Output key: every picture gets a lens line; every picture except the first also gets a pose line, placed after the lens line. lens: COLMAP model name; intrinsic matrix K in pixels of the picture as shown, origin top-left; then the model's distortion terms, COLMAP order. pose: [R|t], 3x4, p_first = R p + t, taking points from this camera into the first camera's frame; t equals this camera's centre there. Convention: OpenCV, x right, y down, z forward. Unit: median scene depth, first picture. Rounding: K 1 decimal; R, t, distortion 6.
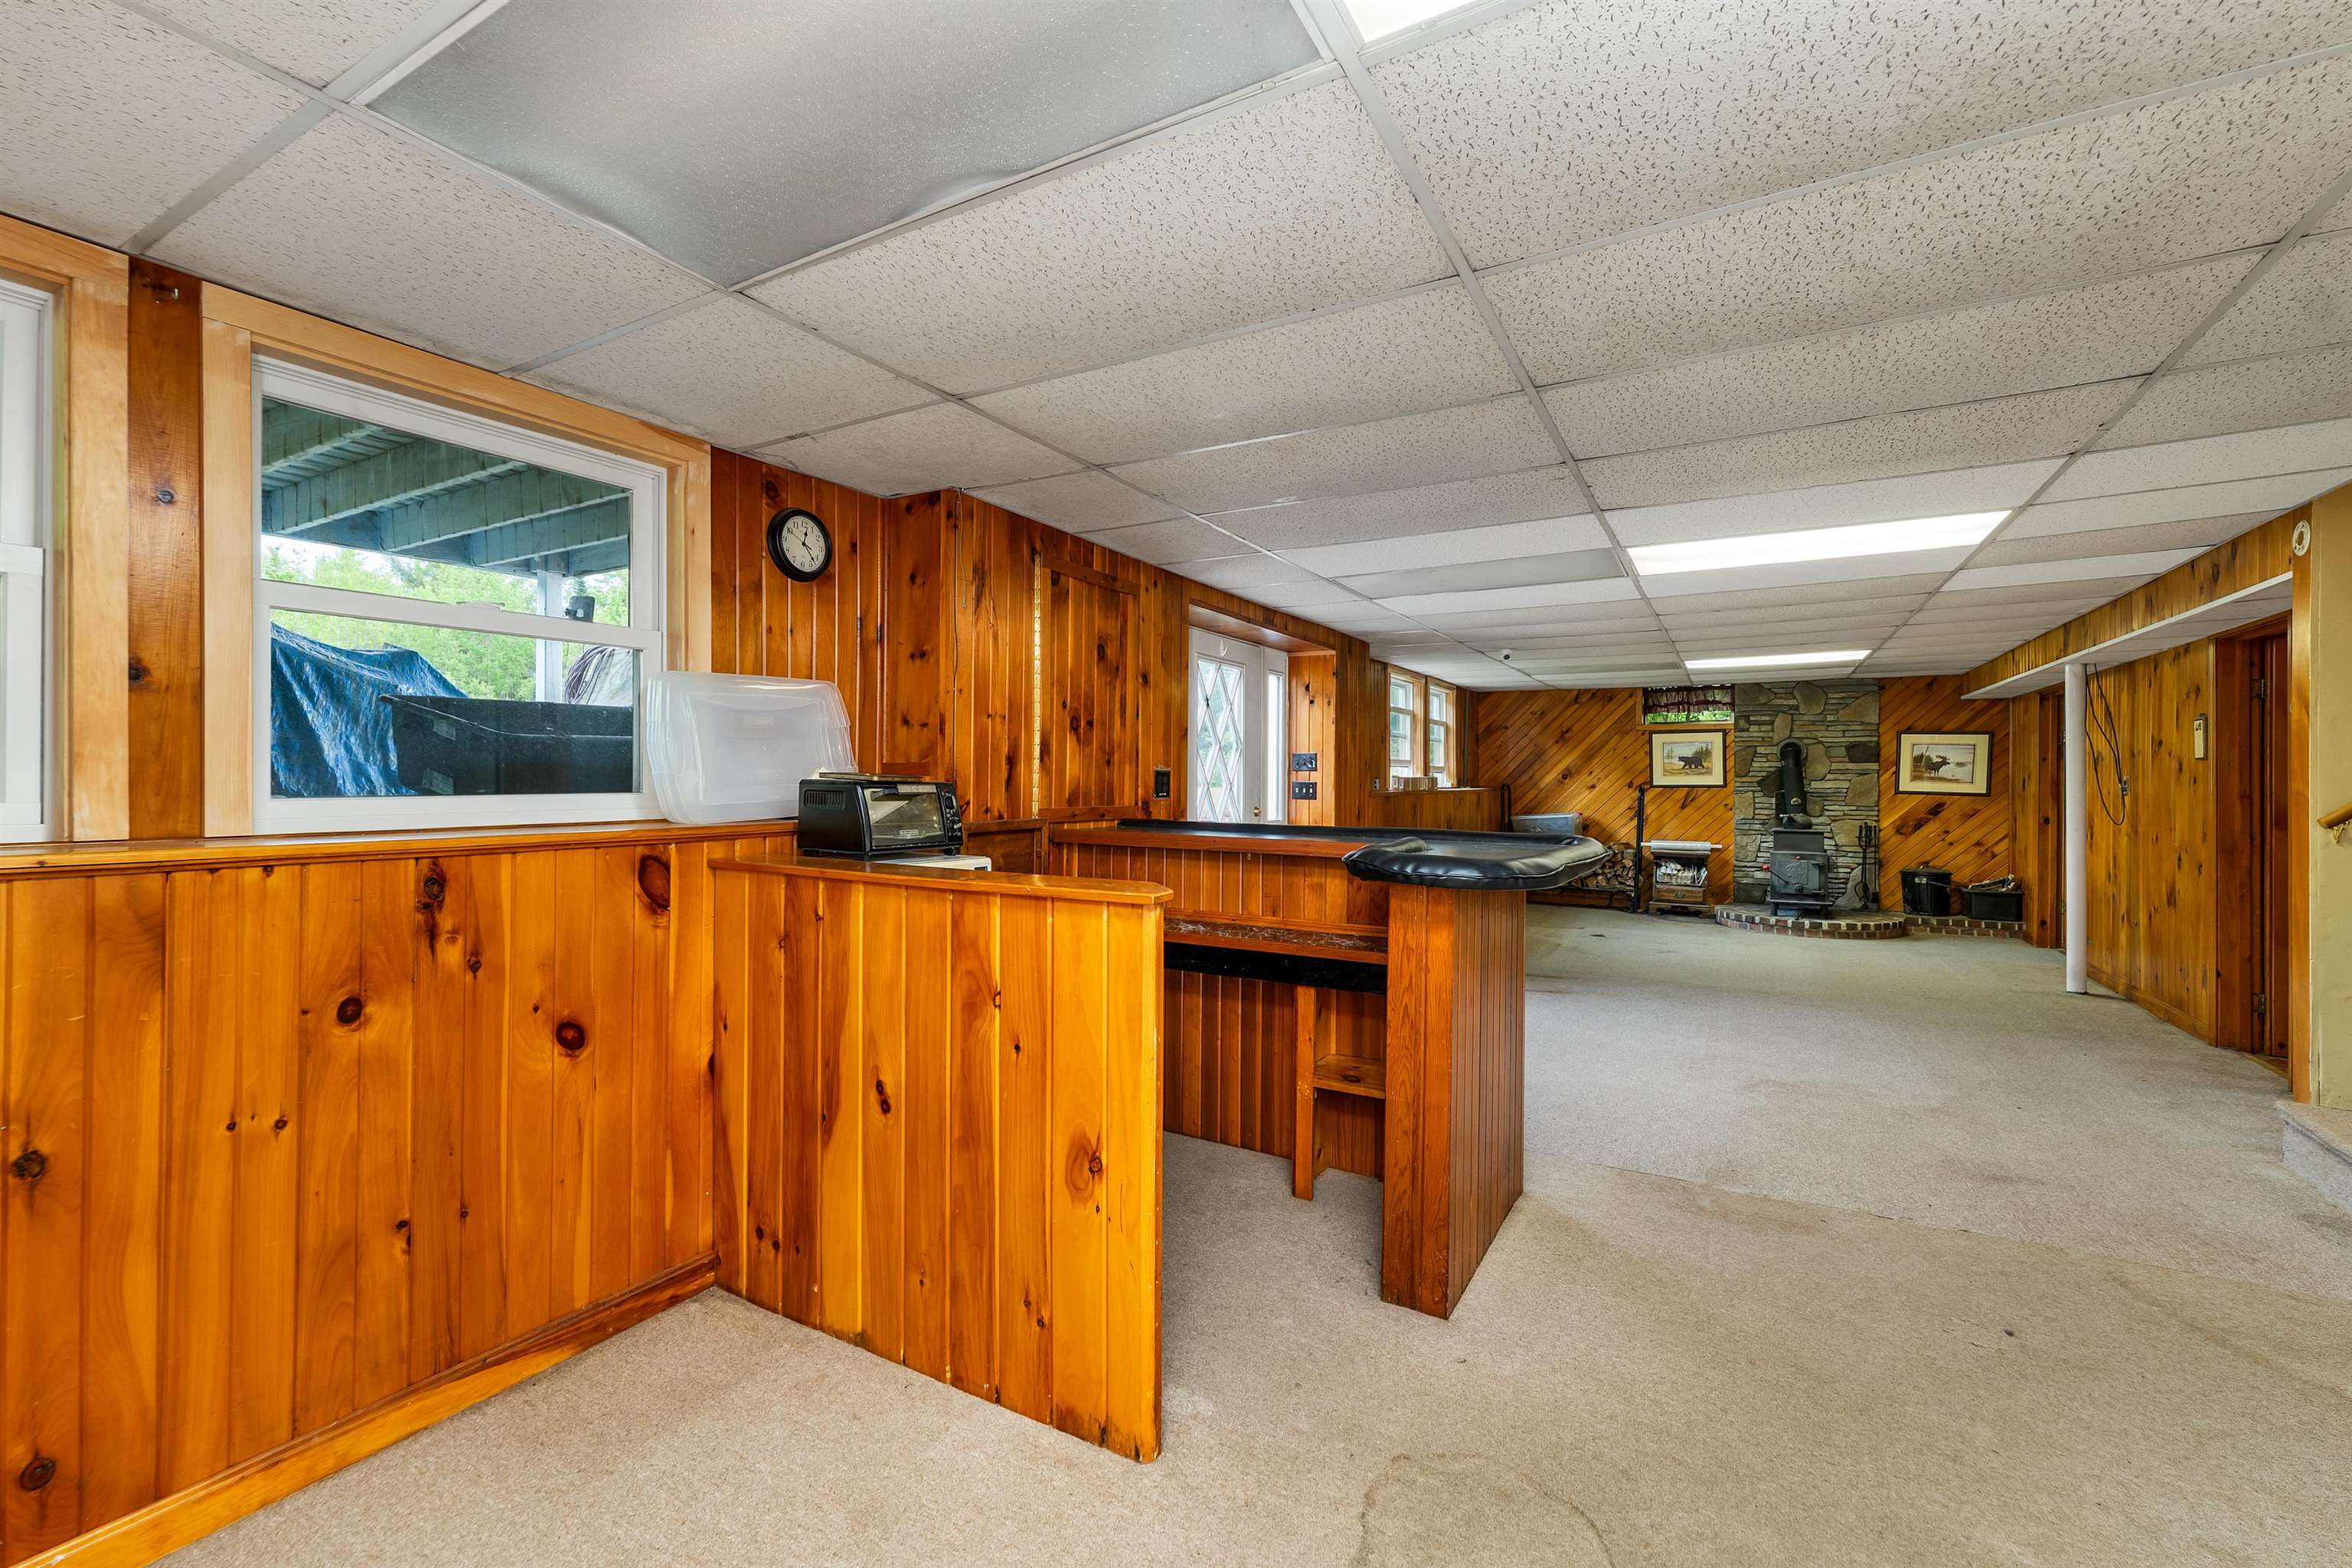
lens RADIAL K [[987.5, 0, 1164.7], [0, 987.5, 774.4], [0, 0, 1]] dist [-0.003966, 0.001445]
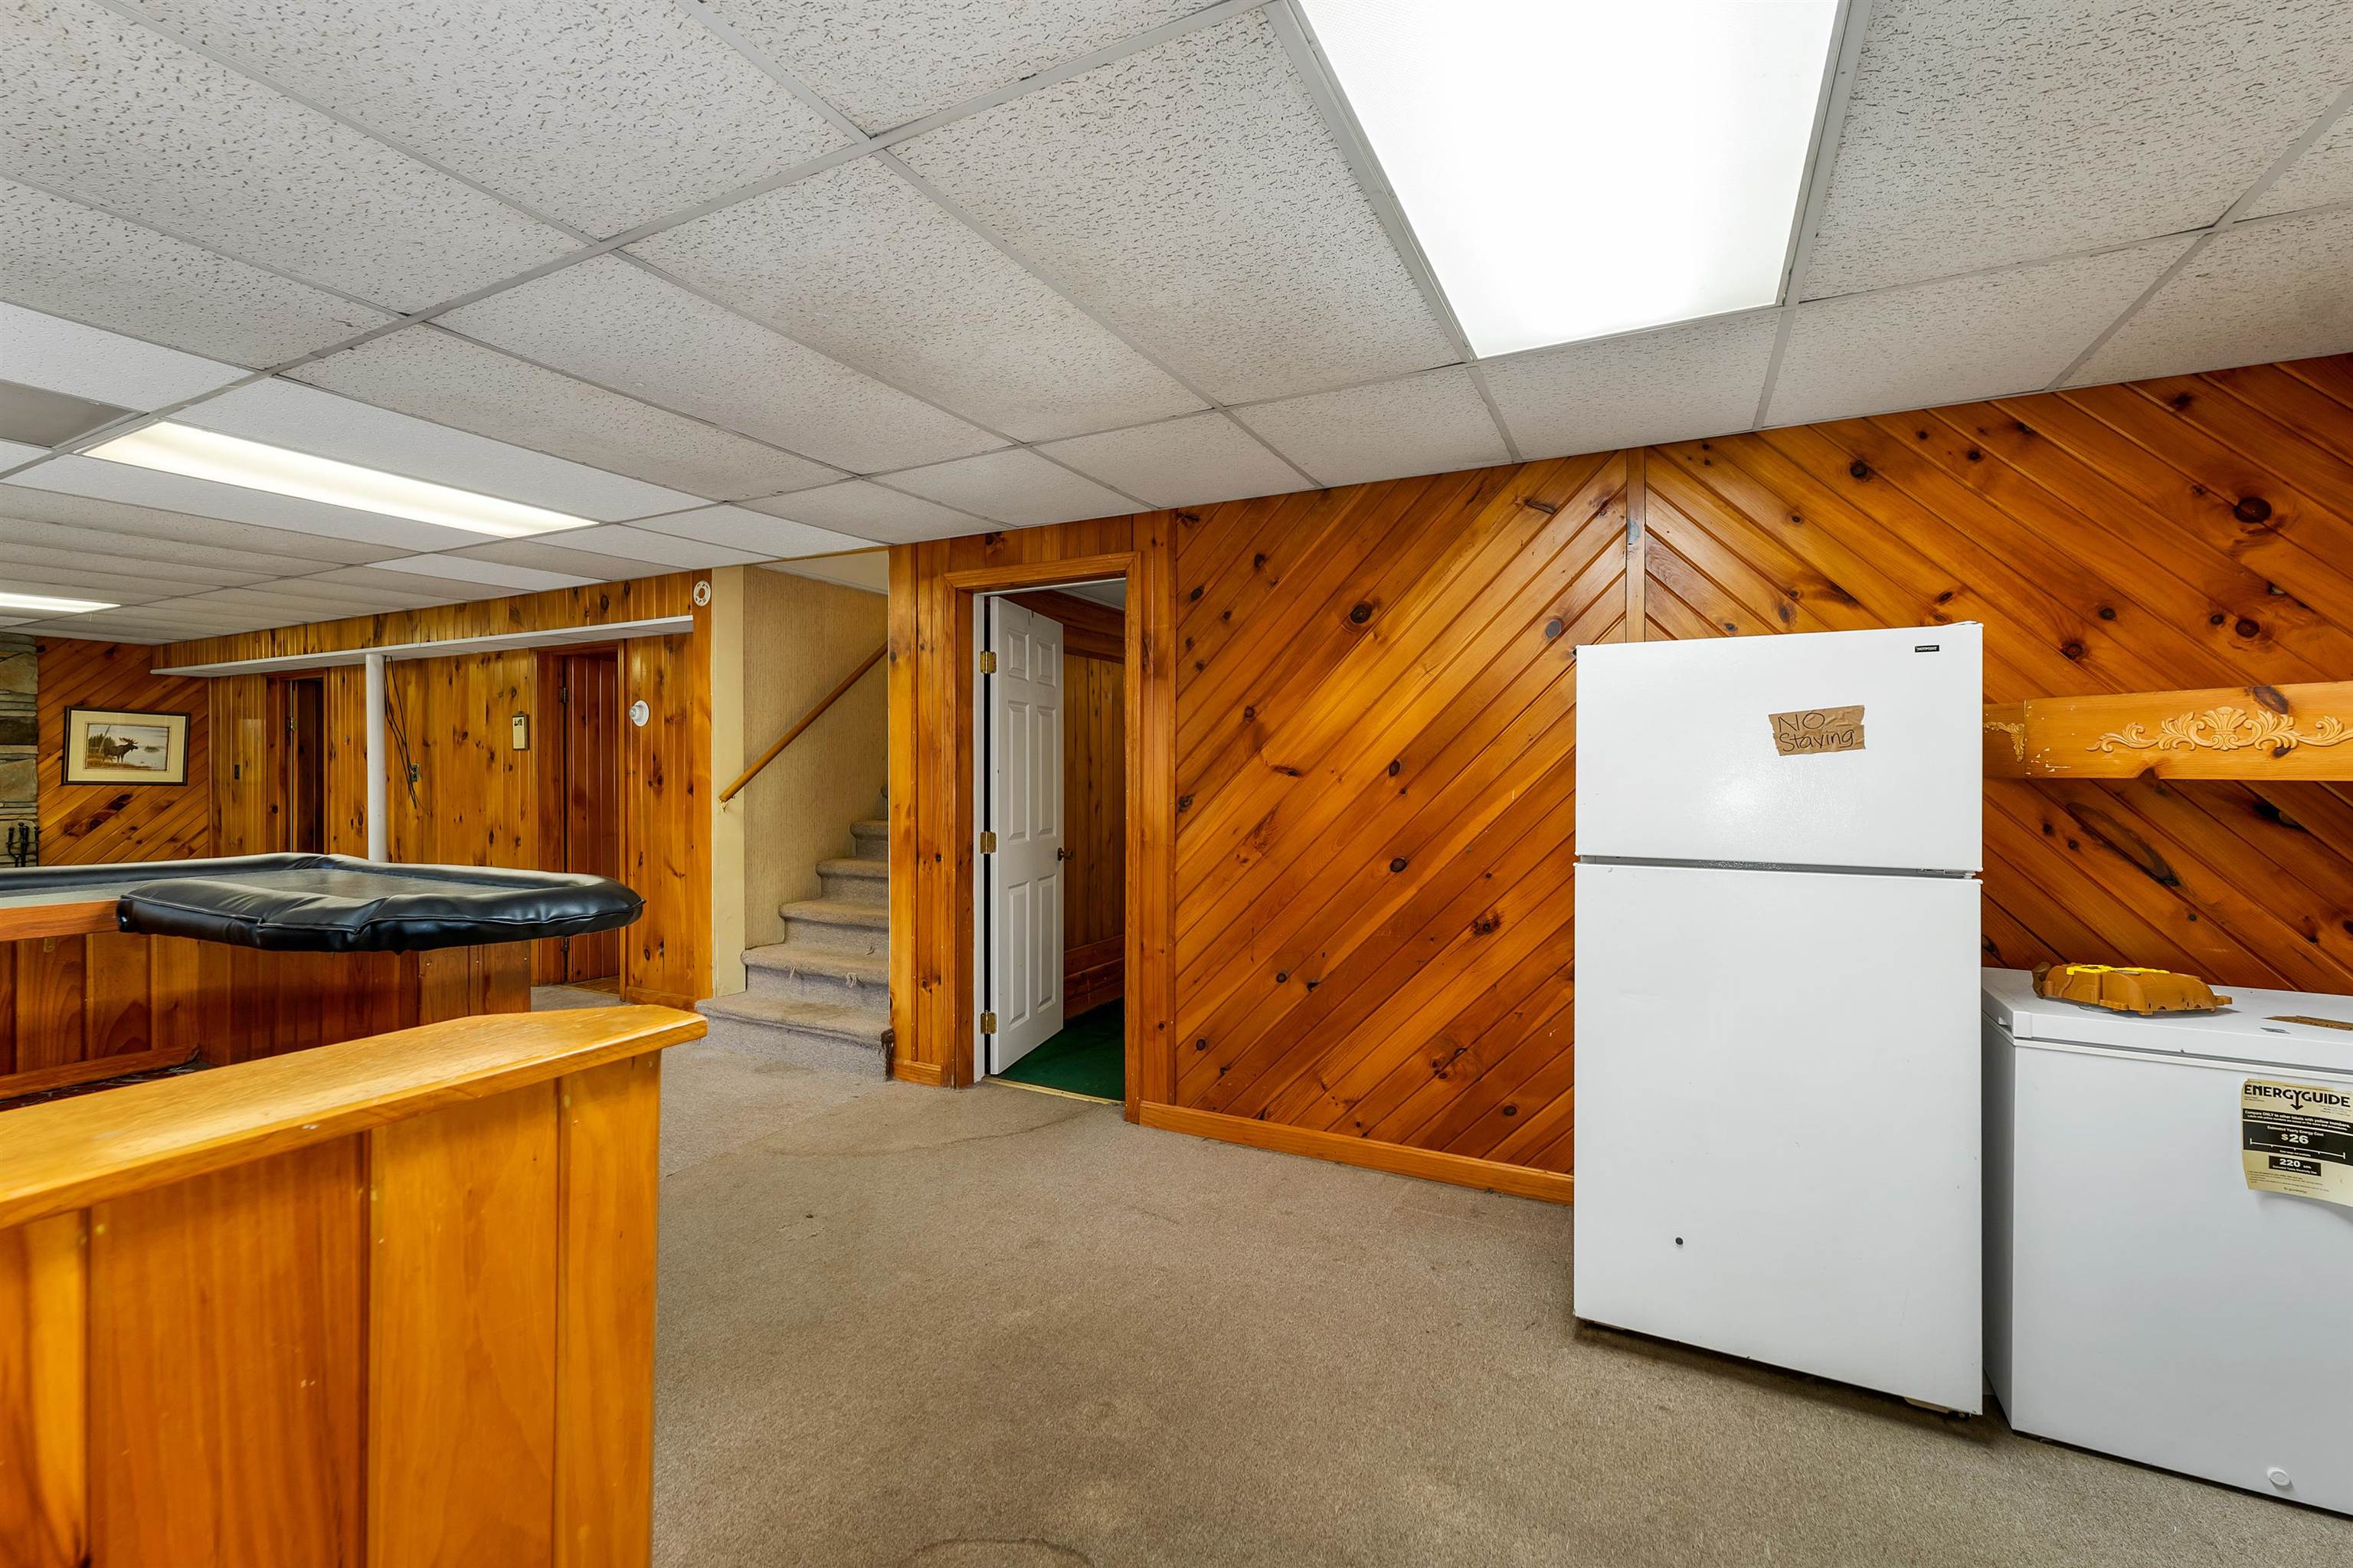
lens RADIAL K [[987.9, 0, 1161.8], [0, 987.9, 782.0], [0, 0, 1]] dist [-0.003966, 0.001445]
pose [[-0.063781, -0.017792, 0.997805, -0.110291], [-0.004026, 0.999838, 0.017571, -0.000254], [-0.997956, -0.002897, -0.063843, 0.170073]]
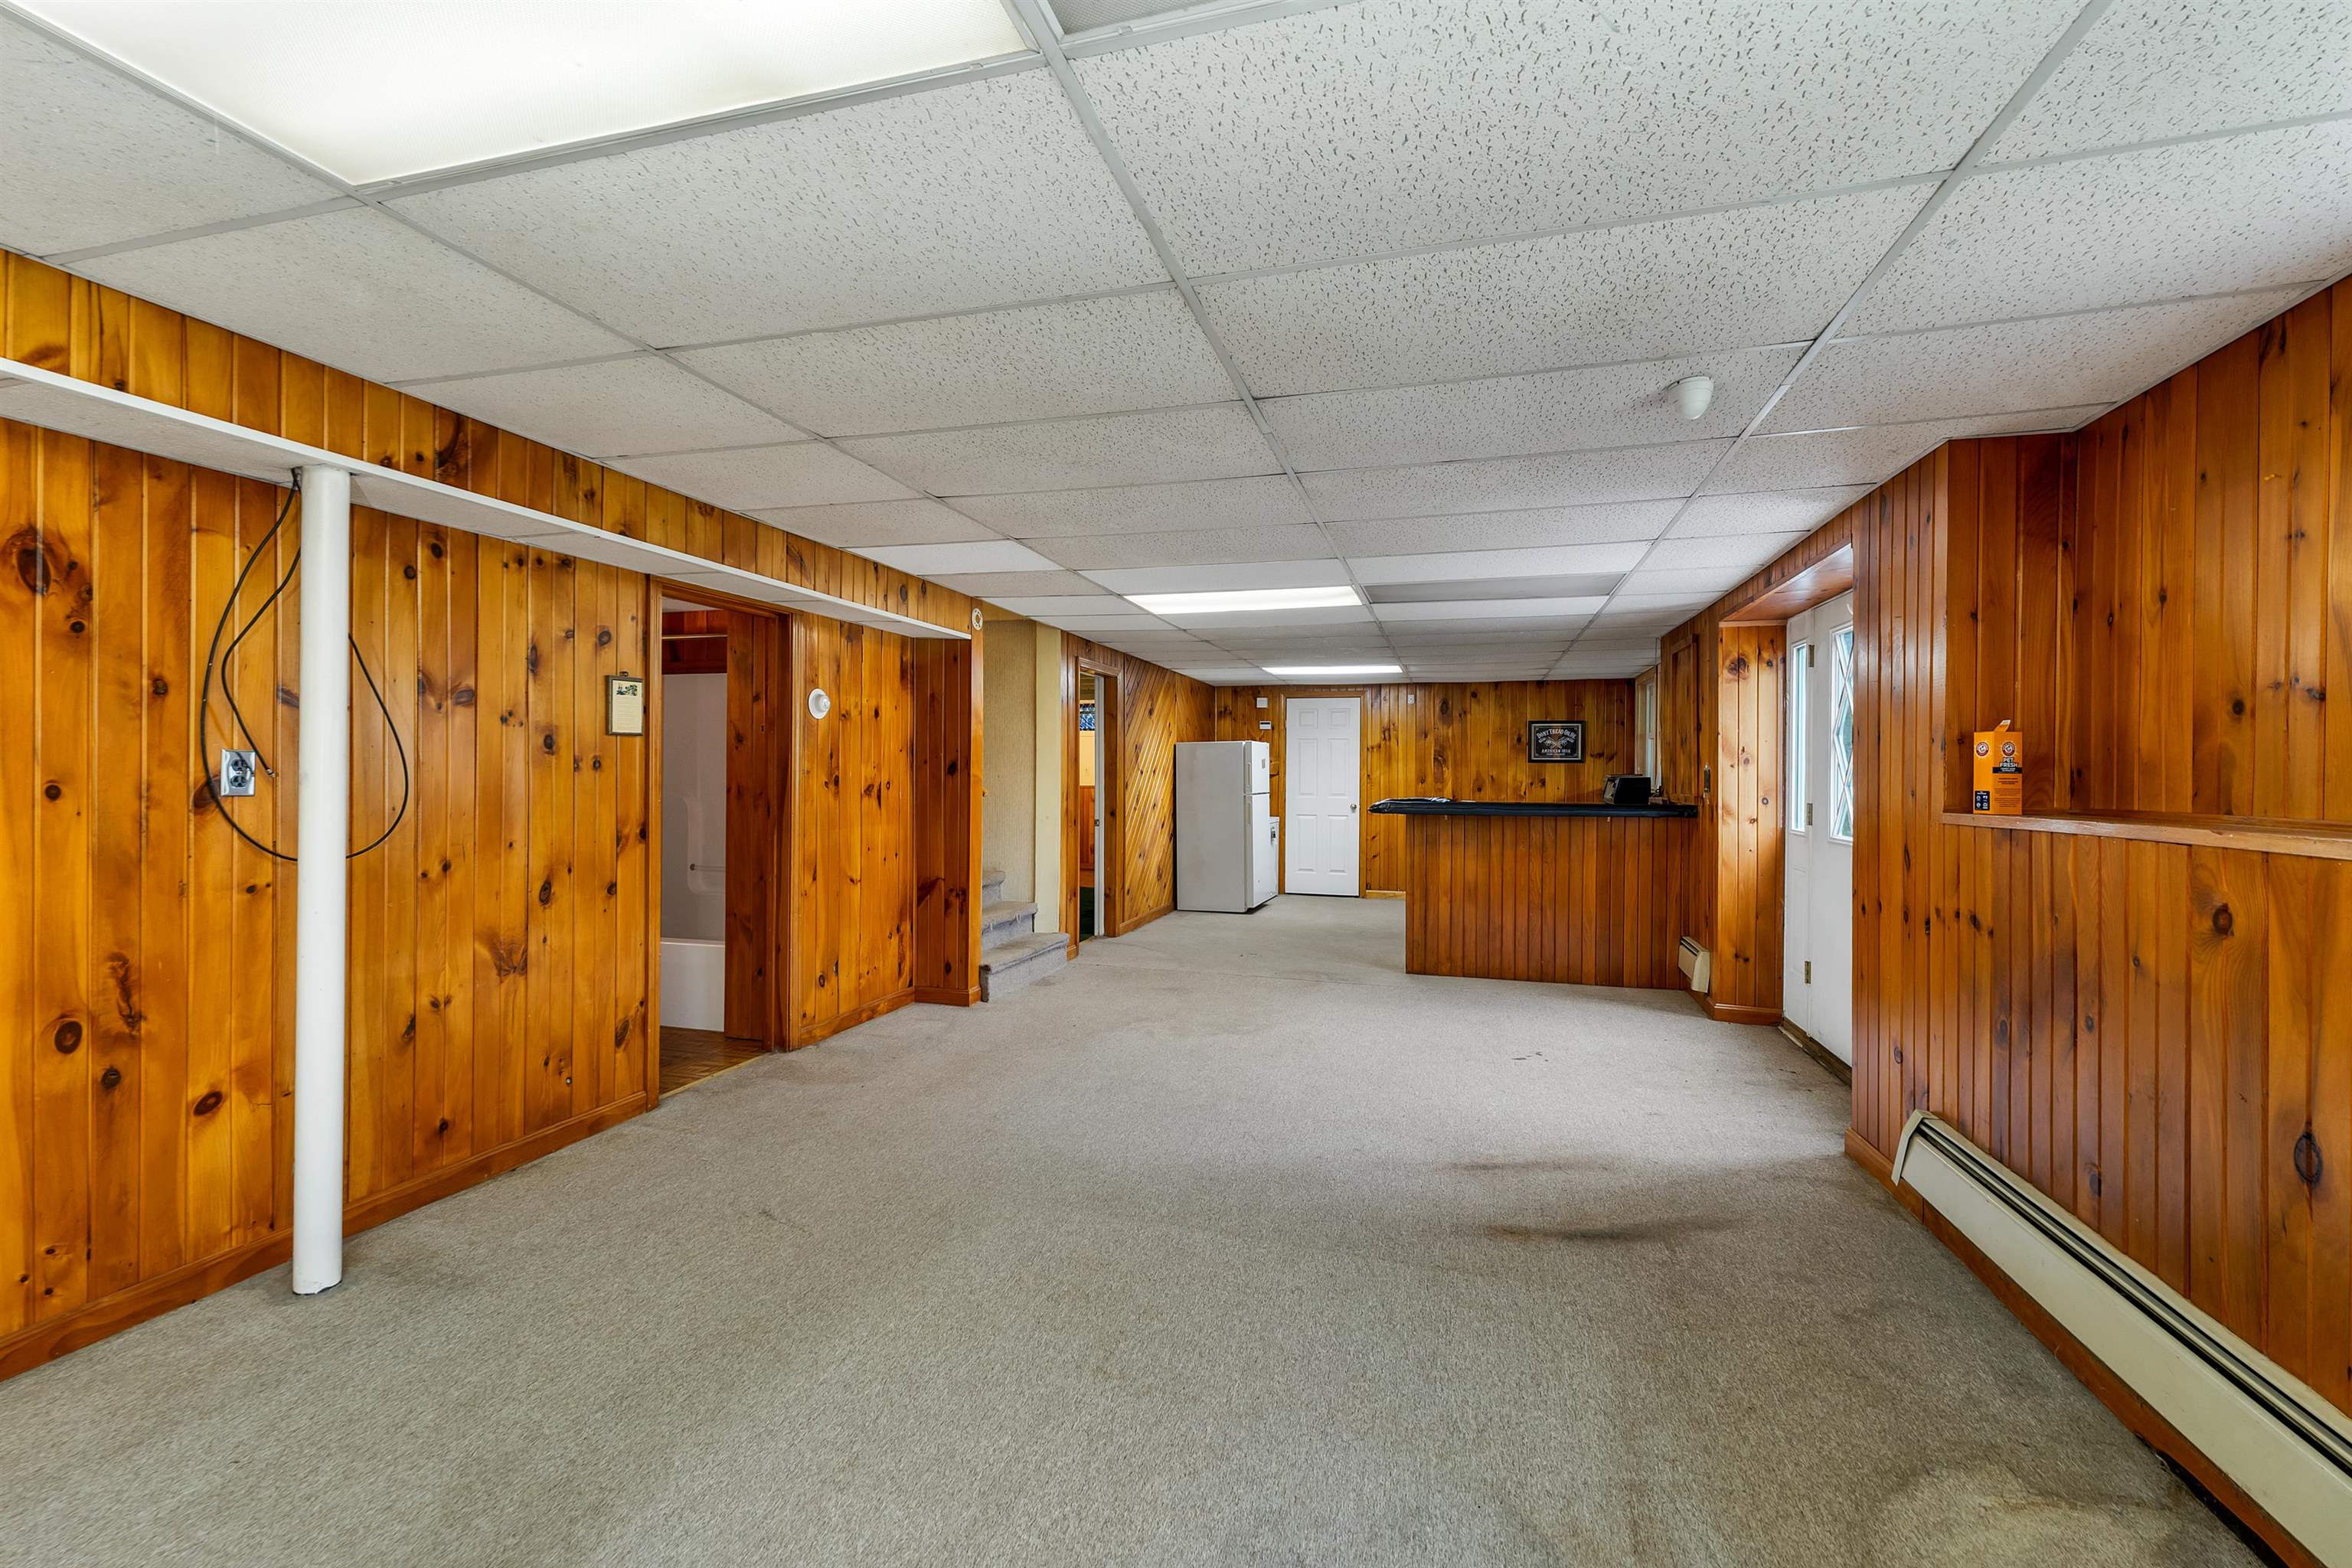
lens RADIAL K [[987.5, 0, 1159.7], [0, 987.5, 777.5], [0, 0, 1]] dist [-0.003966, 0.001445]
pose [[-0.971831, -0.010730, -0.235435, 0.475144], [-0.011268, 0.999936, 0.000940, 0.006308], [0.235410, 0.003566, -0.971890, 1.015885]]
